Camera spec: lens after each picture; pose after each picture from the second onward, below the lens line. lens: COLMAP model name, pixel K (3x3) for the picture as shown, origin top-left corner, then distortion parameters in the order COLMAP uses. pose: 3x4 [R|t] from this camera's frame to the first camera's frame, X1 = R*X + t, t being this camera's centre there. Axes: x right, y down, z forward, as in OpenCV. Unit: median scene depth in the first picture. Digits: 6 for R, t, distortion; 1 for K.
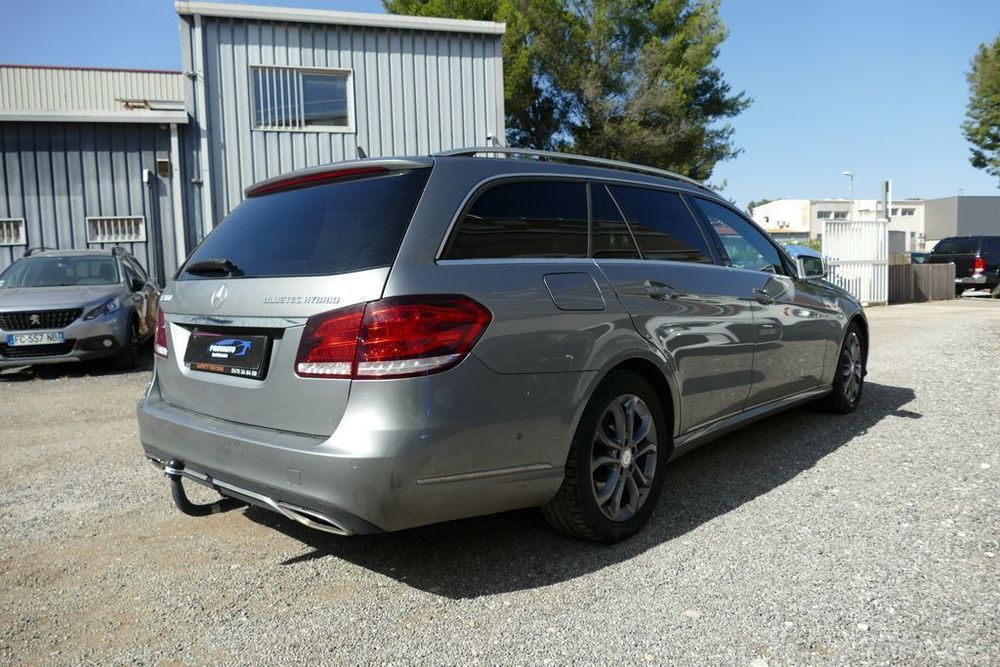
lens RADIAL K [[714.1, 0, 500.0], [0, 714.1, 333.5], [0, 0, 1]] dist [-0.008197, -0.008546]
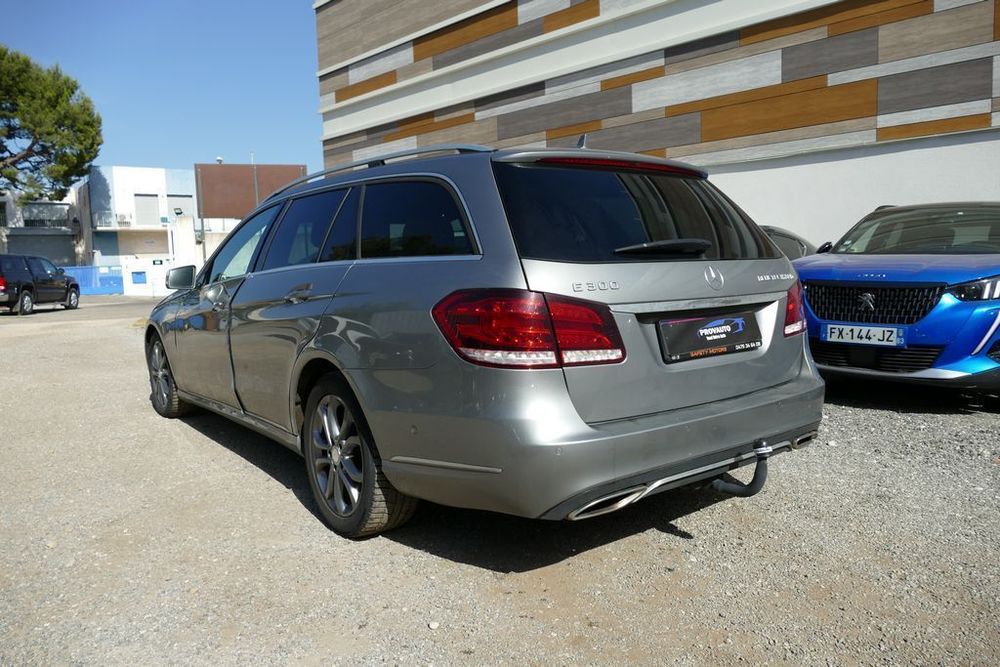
lens RADIAL K [[721.0, 0, 500.0], [0, 721.0, 333.5], [0, 0, 1]] dist [-0.029634, 0.005492]
pose [[0.180658, -0.071600, 0.980936, -0.119691], [0.103400, 0.993203, 0.053453, -0.004949], [-0.978096, 0.091772, 0.186833, 0.092503]]
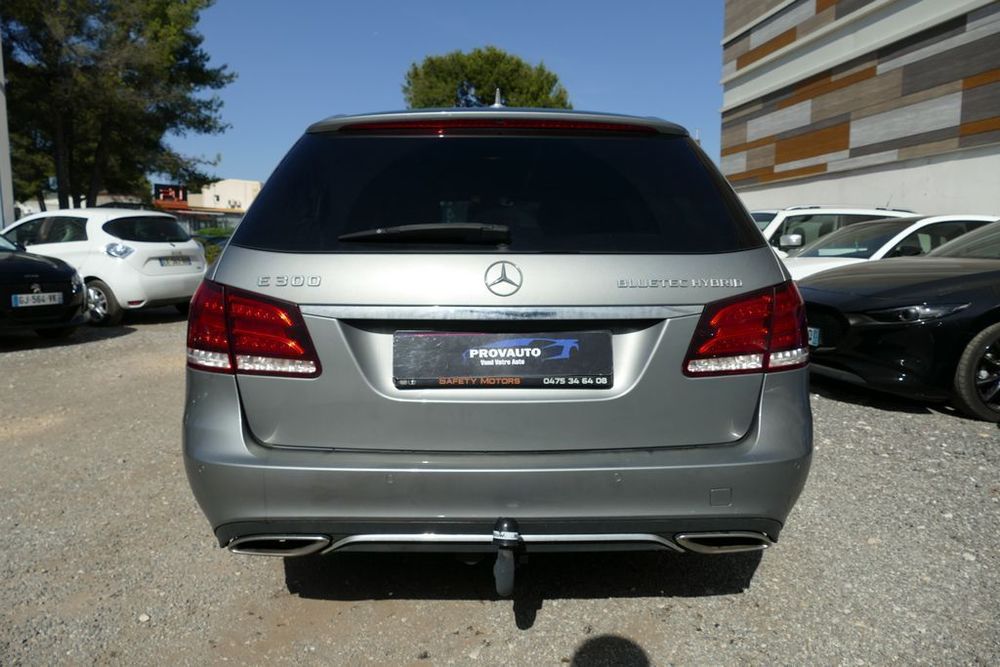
lens RADIAL K [[714.1, 0, 500.0], [0, 714.1, 333.5], [0, 0, 1]] dist [-0.008197, -0.008546]
pose [[0.728023, -0.054085, 0.683415, -0.073237], [0.034900, 0.998514, 0.041843, -0.002304], [-0.684663, -0.006612, 0.728830, 0.040657]]
